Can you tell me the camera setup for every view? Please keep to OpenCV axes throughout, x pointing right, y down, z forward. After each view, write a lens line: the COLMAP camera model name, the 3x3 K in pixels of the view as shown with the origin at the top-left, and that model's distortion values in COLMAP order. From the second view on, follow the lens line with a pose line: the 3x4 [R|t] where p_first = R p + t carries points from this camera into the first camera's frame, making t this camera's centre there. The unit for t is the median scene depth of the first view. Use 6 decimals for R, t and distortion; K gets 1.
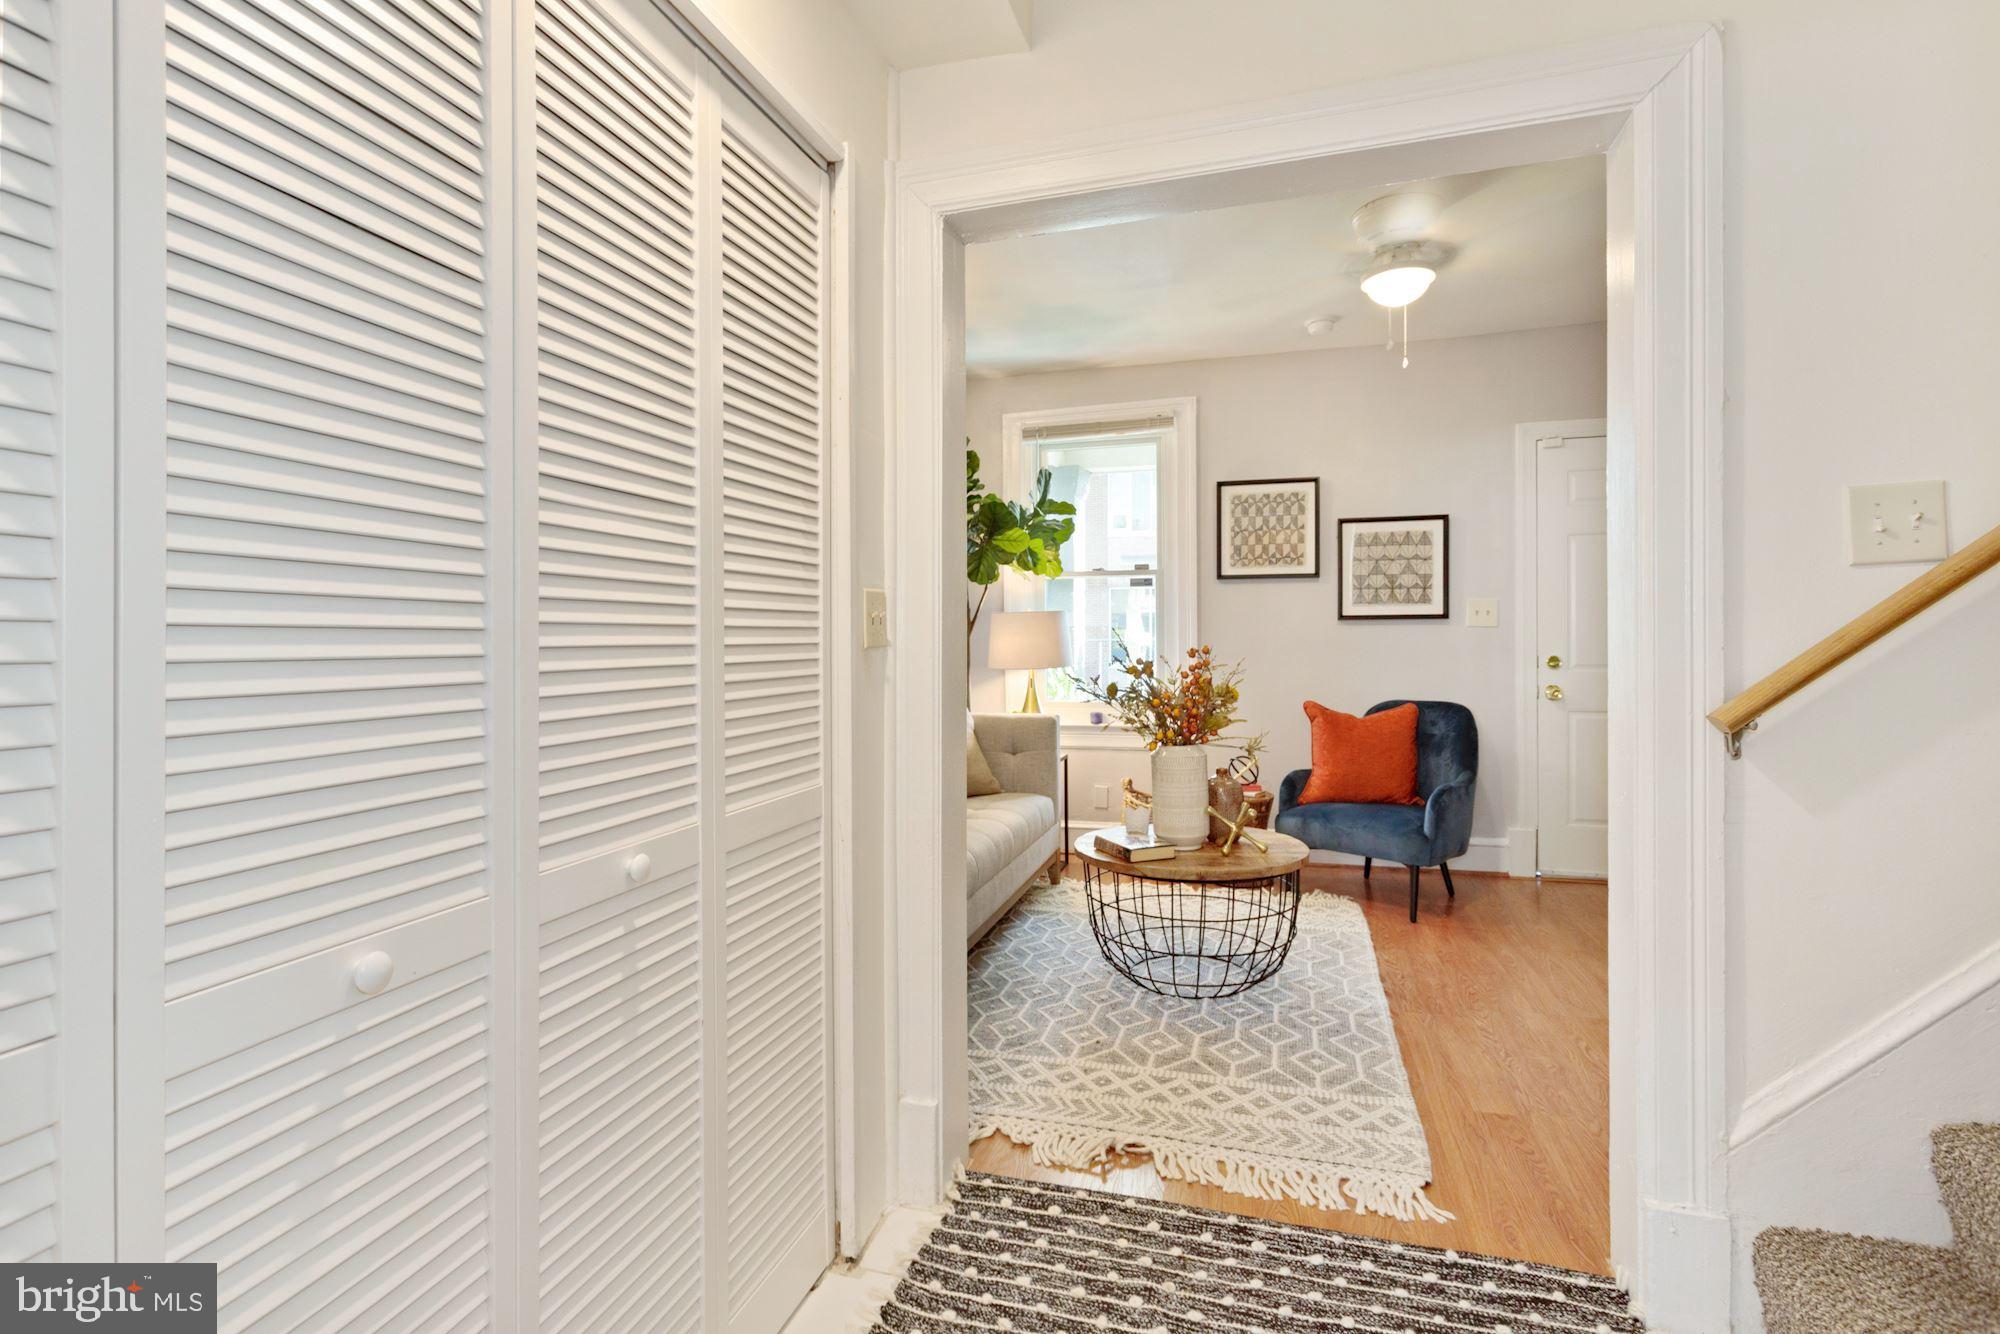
lens RADIAL K [[953.9, 0, 983.3], [0, 953.9, 644.1], [0, 0, 1]] dist [0.003623, 0.002509]
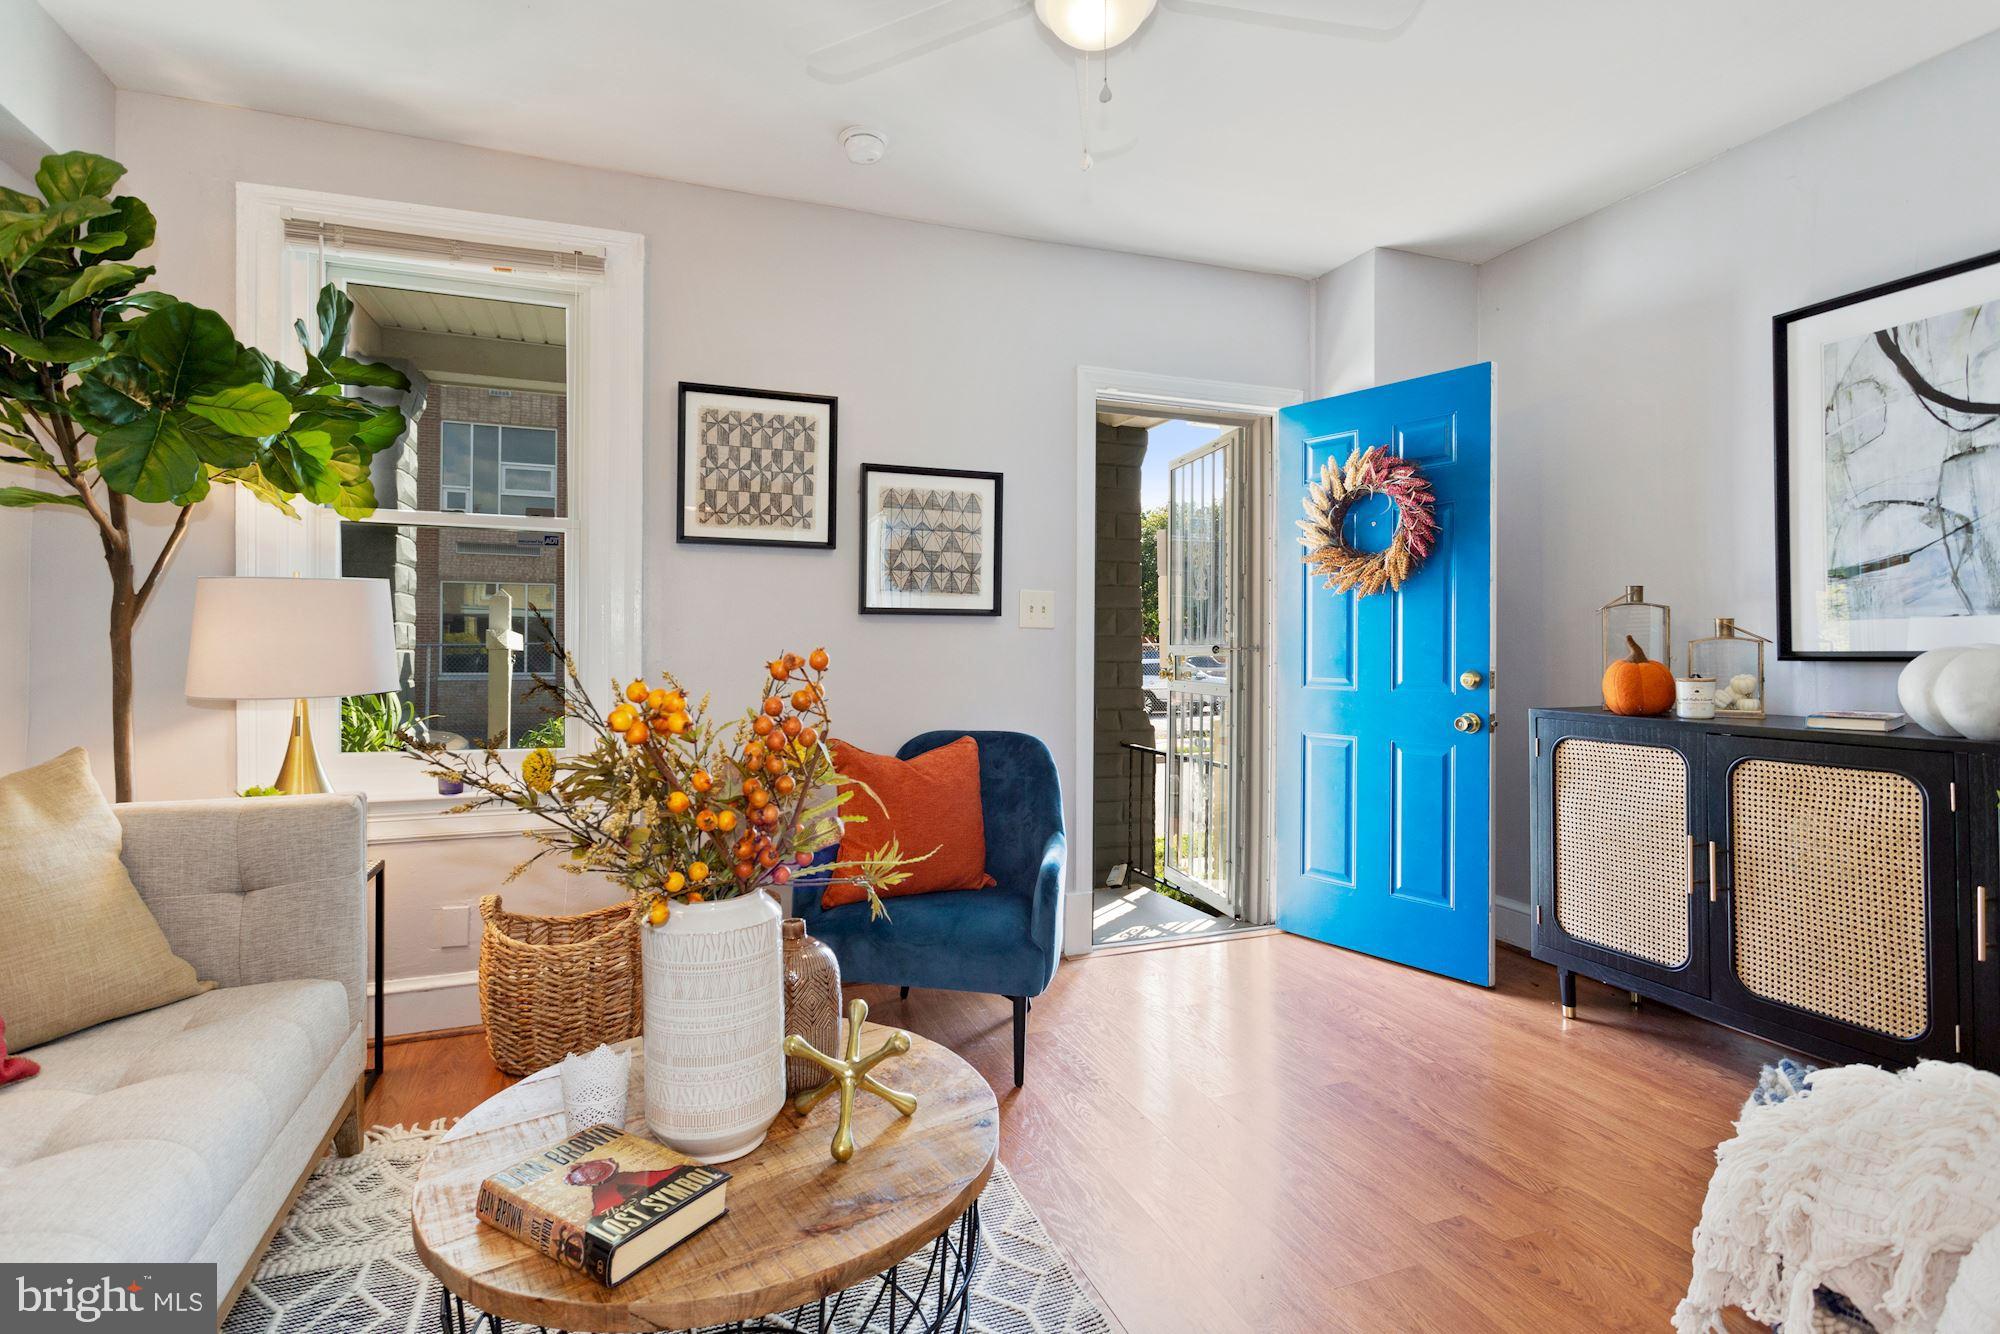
lens RADIAL K [[953.9, 0, 983.3], [0, 953.9, 644.1], [0, 0, 1]] dist [0.003623, 0.002509]
pose [[0.794731, 0.010266, 0.606875, 0.032804], [-0.006556, 0.999944, -0.008330, 0.001081], [-0.606927, 0.002641, 0.794753, 0.417353]]
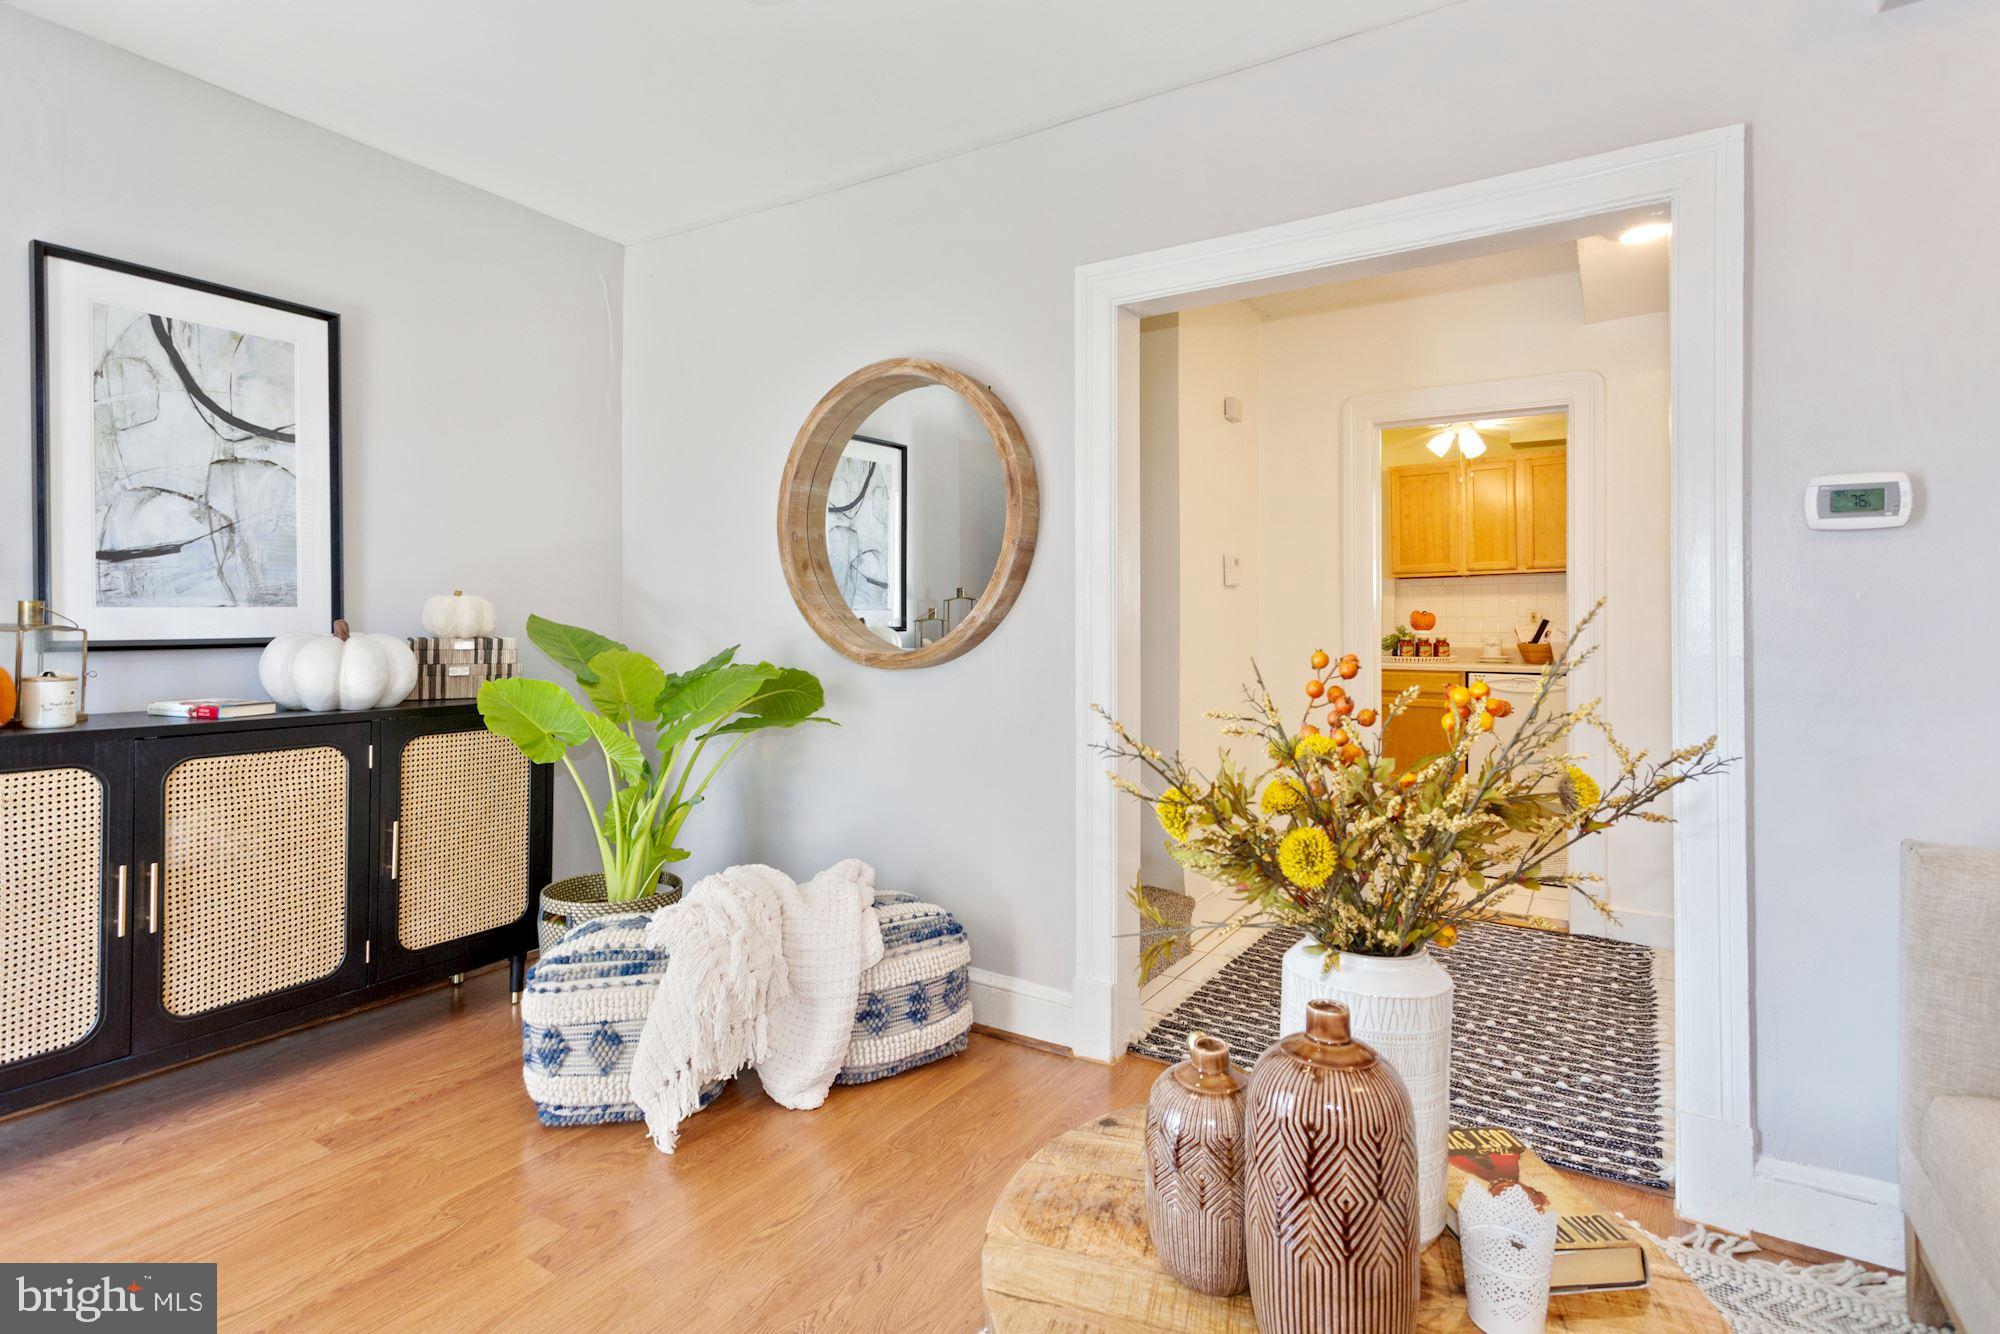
lens RADIAL K [[986.9, 0, 1000.4], [0, 986.9, 622.3], [0, 0, 1]] dist [0.002704, 0.002934]
pose [[-0.967942, 0.005825, 0.251105, 0.194804], [0.005001, 0.999980, -0.003919, -0.009536], [-0.251123, -0.002538, -0.967952, 1.062713]]
